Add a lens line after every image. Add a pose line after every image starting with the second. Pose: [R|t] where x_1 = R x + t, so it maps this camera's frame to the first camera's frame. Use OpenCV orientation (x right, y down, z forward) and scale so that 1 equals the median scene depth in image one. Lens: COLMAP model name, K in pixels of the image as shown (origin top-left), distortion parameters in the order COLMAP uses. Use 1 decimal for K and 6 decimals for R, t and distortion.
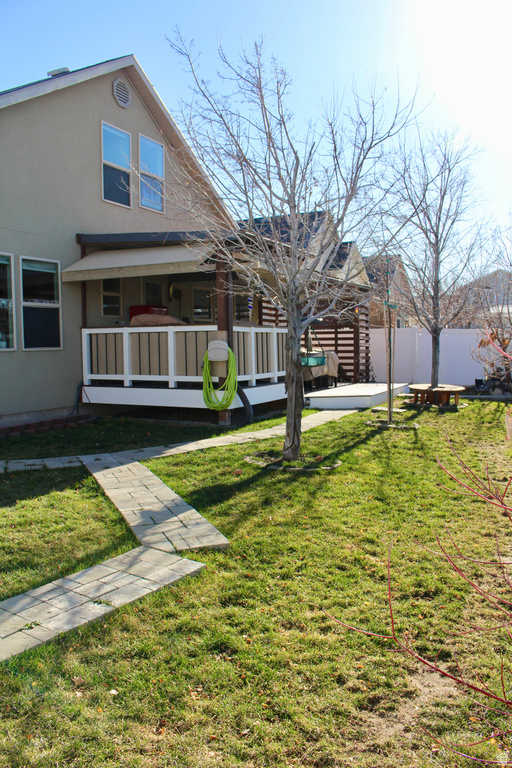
lens RADIAL K [[640.5, 0, 255.1], [0, 640.5, 384.5], [0, 0, 1]] dist [-0.147419, 0.009420]
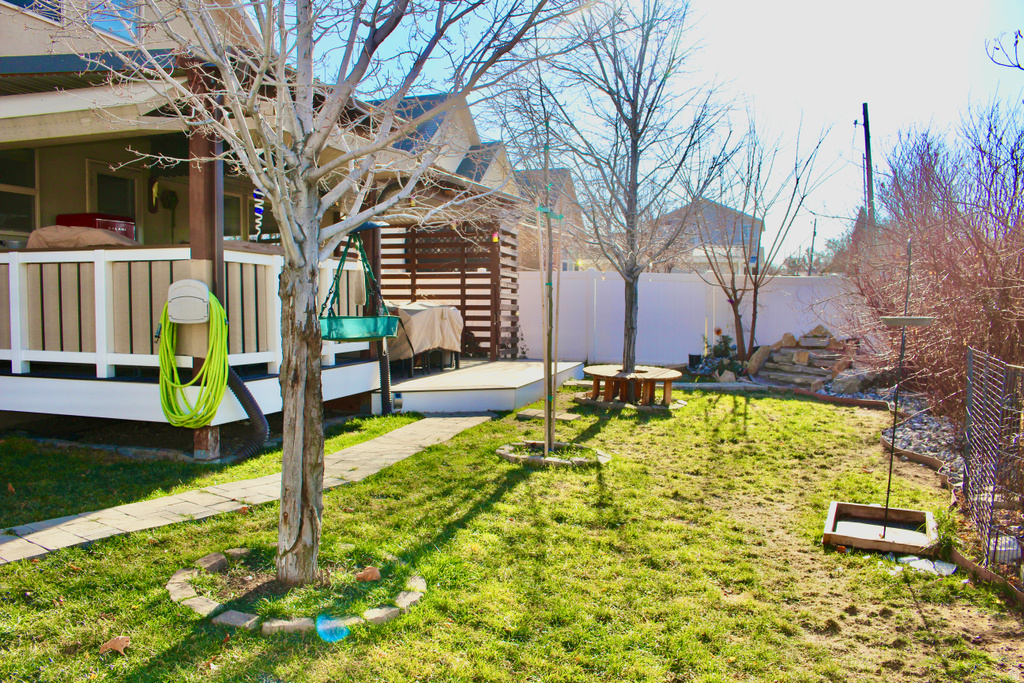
lens RADIAL K [[853.9, 0, 516.4], [0, 853.9, 340.9], [0, 0, 1]] dist [-0.147419, 0.009420]
pose [[0.986335, 0.006434, 0.164626, 0.072802], [-0.004169, 0.999892, -0.014101, -0.014849], [-0.164699, 0.013222, 0.986255, 0.327266]]
